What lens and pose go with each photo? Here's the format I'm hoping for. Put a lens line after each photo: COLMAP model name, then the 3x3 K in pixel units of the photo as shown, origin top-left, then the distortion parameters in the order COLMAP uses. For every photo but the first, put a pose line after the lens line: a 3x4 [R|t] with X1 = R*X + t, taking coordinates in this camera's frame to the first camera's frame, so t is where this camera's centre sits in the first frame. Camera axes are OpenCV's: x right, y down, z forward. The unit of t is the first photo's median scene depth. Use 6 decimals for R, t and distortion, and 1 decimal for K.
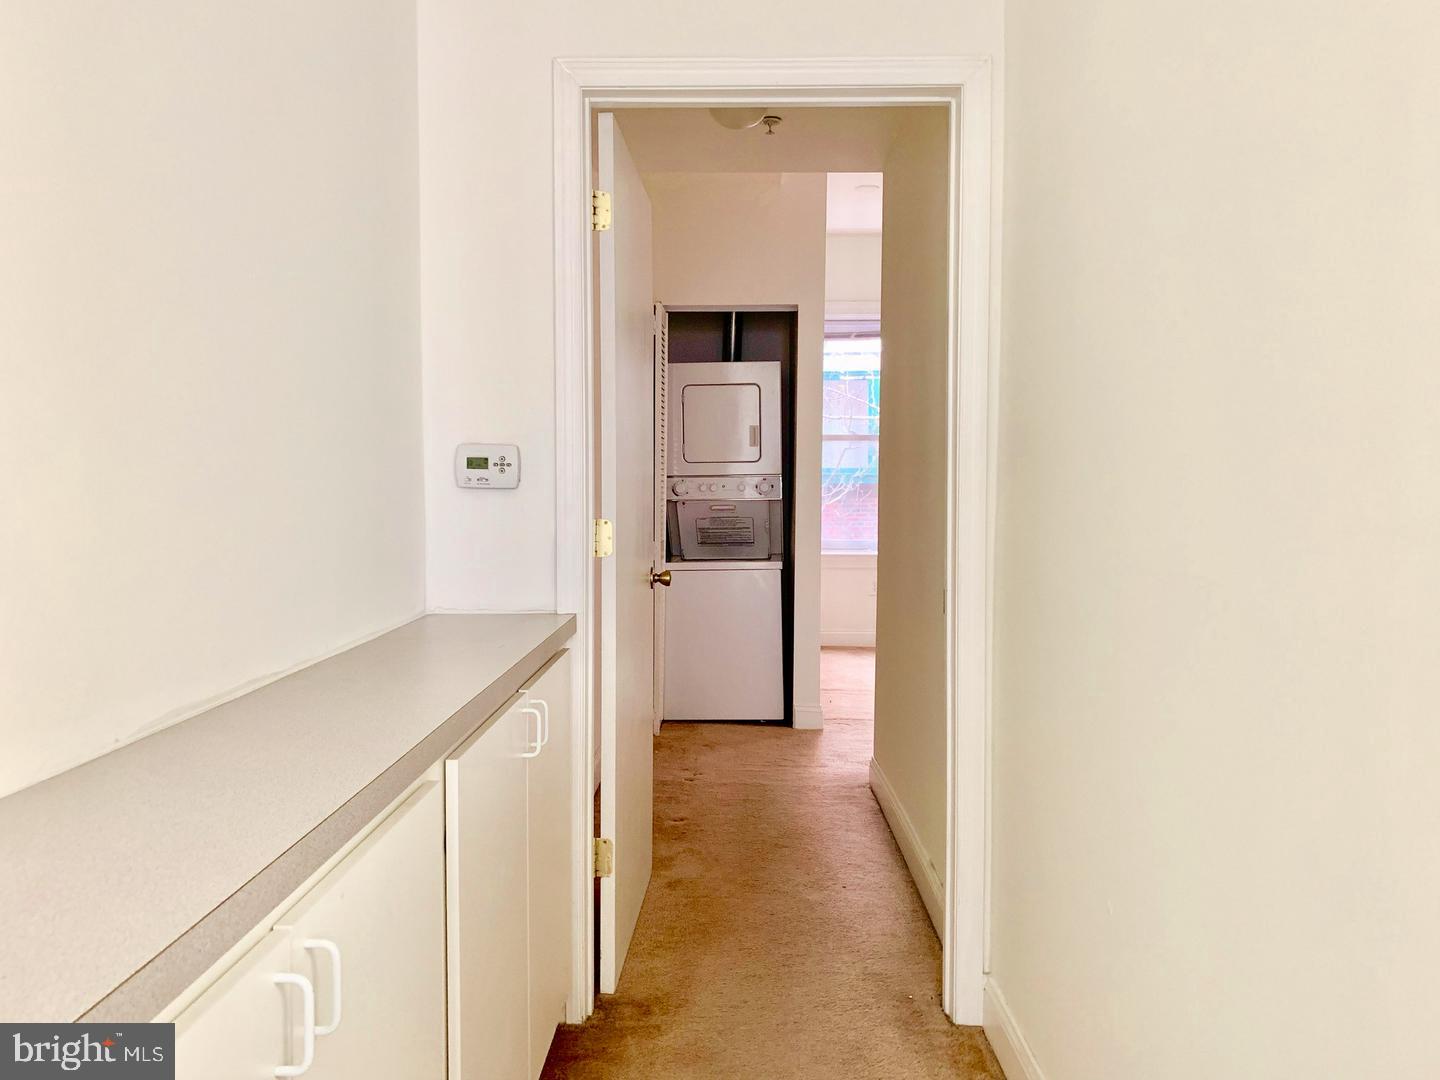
lens RADIAL K [[1088.7, 0, 722.3], [0, 1088.7, 524.6], [0, 0, 1]] dist [0.002201, -0.009023]
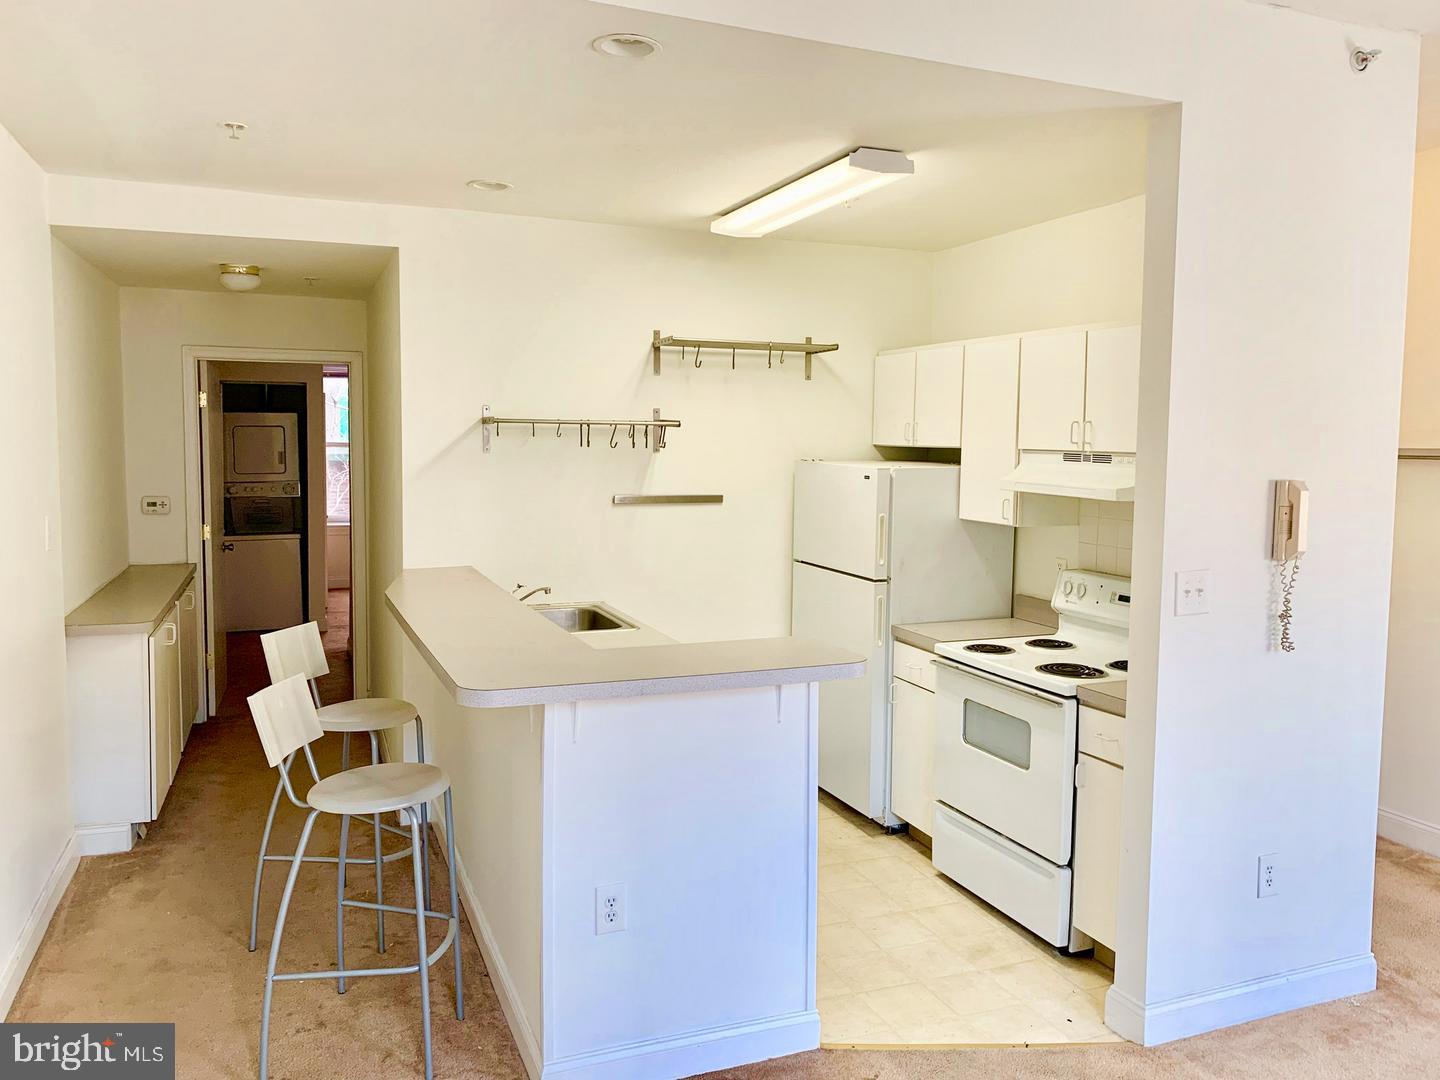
lens RADIAL K [[1088.7, 0, 722.3], [0, 1088.7, 524.6], [0, 0, 1]] dist [0.002201, -0.009023]
pose [[0.922873, -0.017428, 0.384711, 0.009911], [0.002071, 0.999186, 0.040297, -0.047353], [-0.385100, -0.036392, 0.922157, -0.799426]]
